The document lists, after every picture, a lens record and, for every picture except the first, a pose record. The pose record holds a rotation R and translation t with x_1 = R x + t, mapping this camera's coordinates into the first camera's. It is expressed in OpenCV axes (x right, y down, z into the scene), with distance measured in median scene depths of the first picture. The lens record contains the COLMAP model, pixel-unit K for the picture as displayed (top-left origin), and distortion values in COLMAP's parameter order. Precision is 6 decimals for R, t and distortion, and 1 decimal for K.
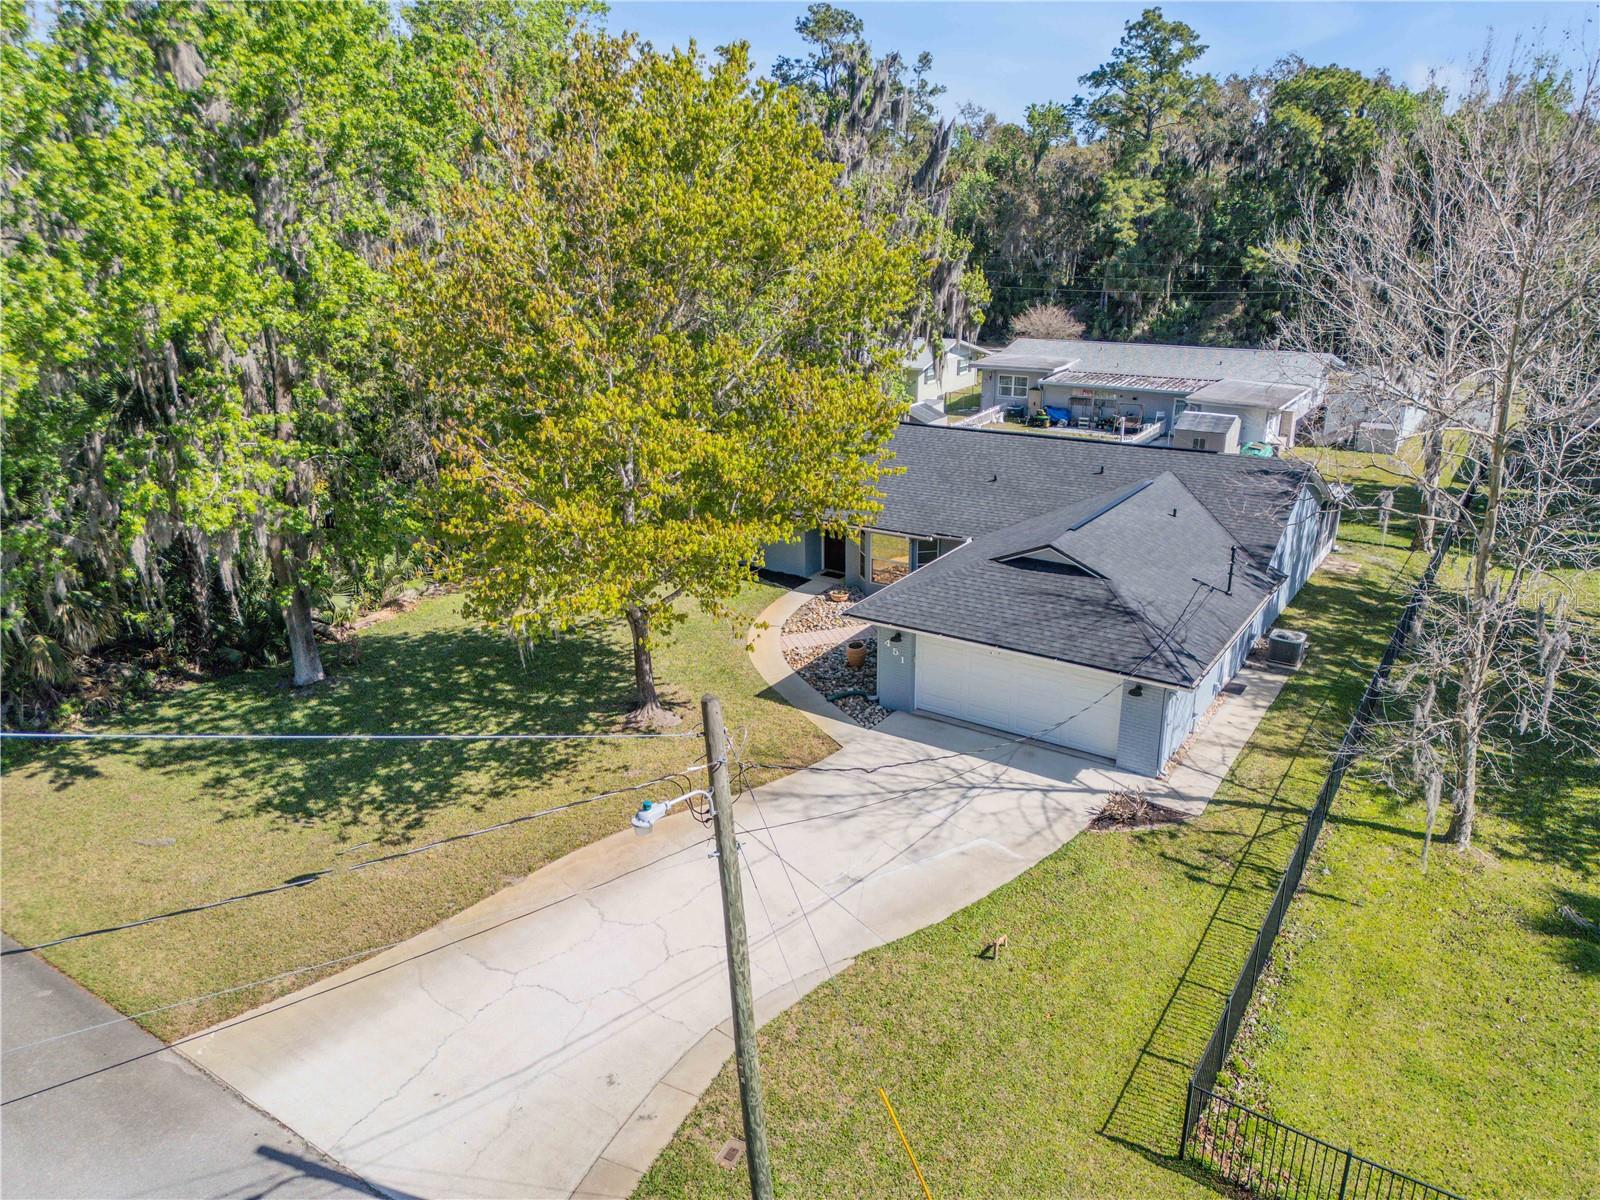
lens RADIAL K [[1120.0, 0, 800.0], [0, 1120.0, 600.0], [0, 0, 1]] dist [0.084904, -0.094143]
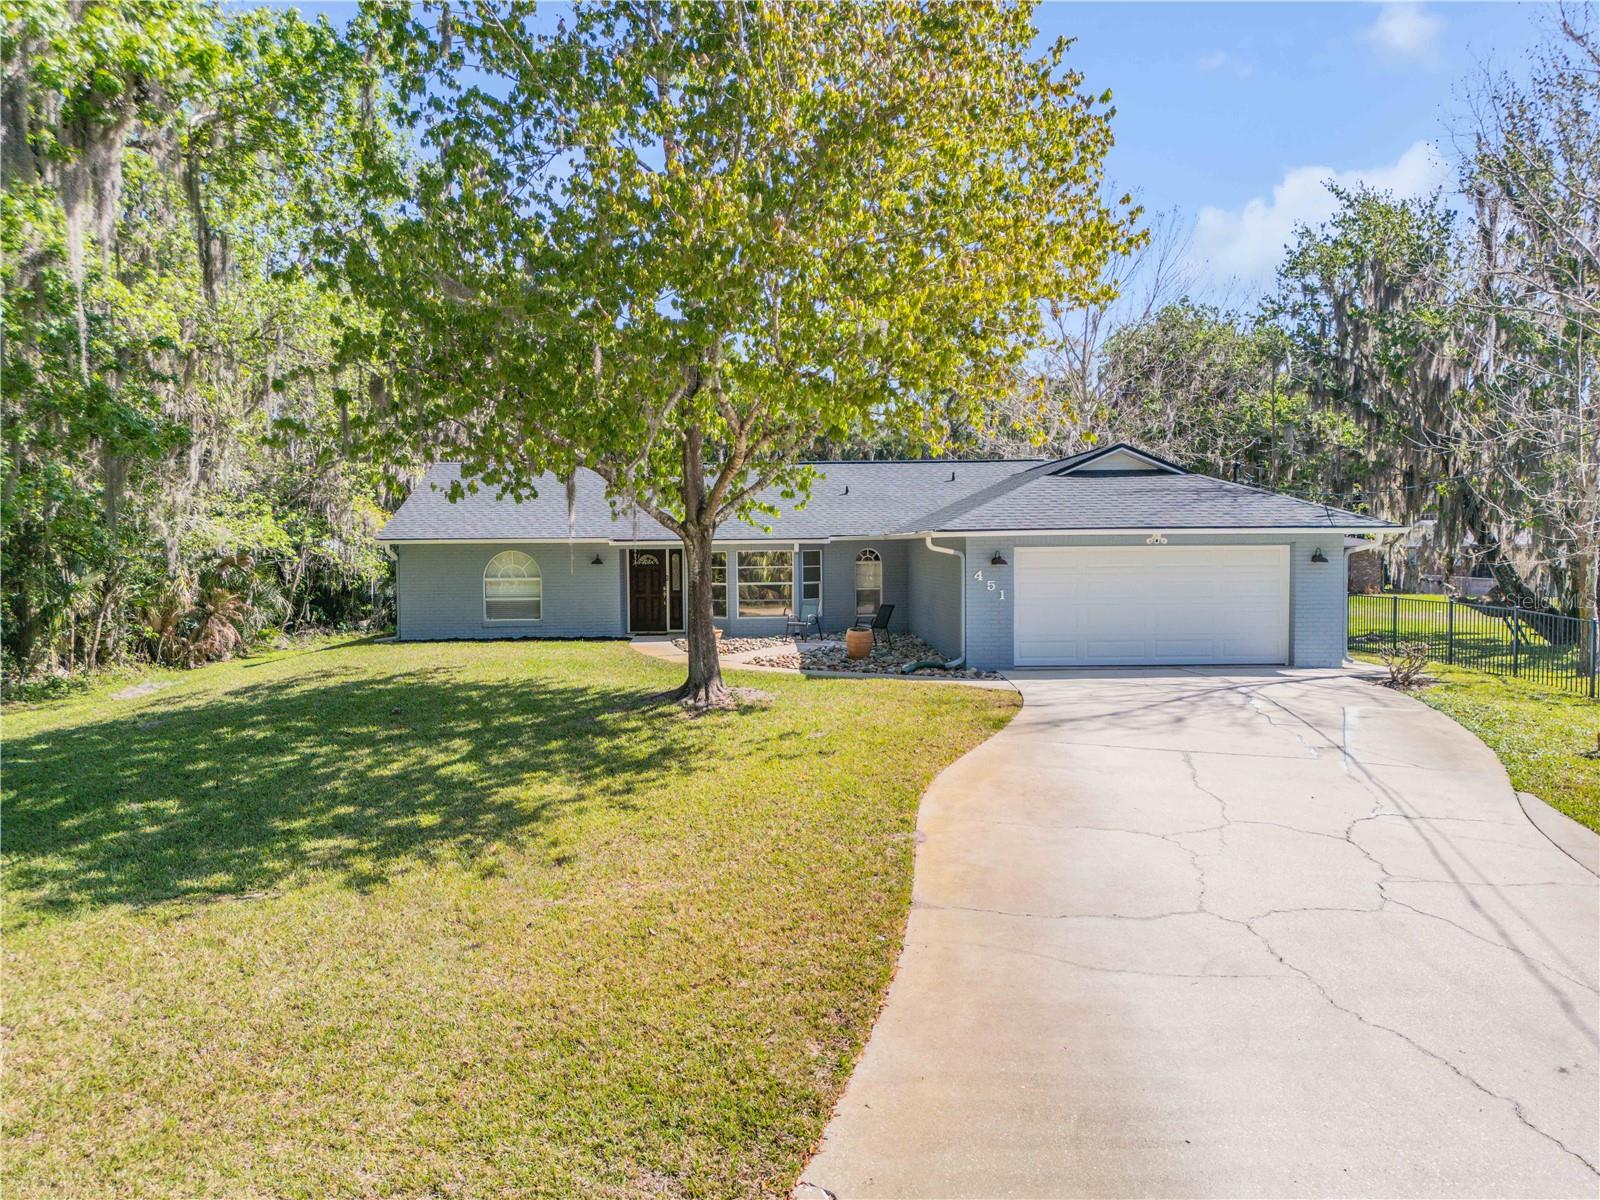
lens RADIAL K [[1120.0, 0, 800.0], [0, 1120.0, 600.0], [0, 0, 1]] dist [0.084904, -0.094143]
pose [[0.808834, -0.023931, 0.587549, -0.460479], [0.193968, 0.954106, -0.228161, 0.203488], [-0.555124, 0.298510, 0.776356, 0.502878]]
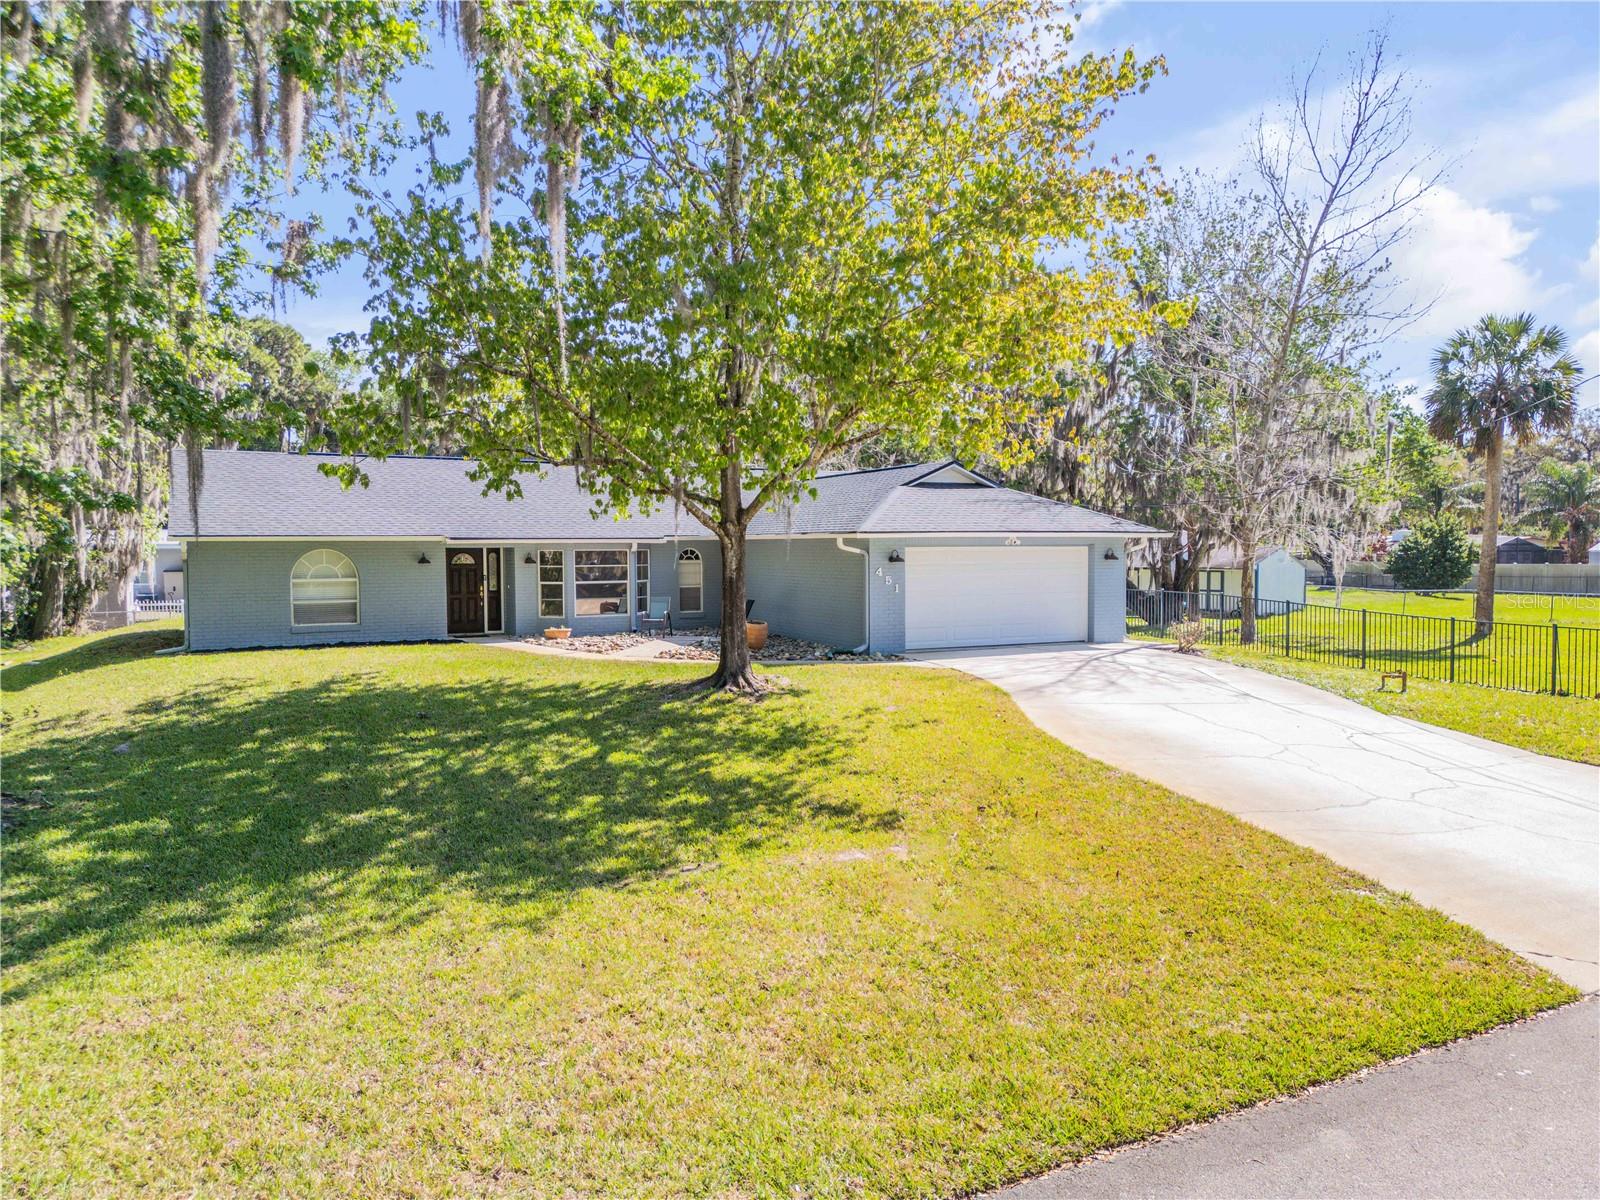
lens RADIAL K [[1120.0, 0, 800.0], [0, 1120.0, 600.0], [0, 0, 1]] dist [0.084904, -0.094143]
pose [[0.486952, -0.033624, 0.872781, -0.702658], [0.287926, 0.949583, -0.124061, 0.148978], [-0.824607, 0.311708, 0.472083, 0.667138]]
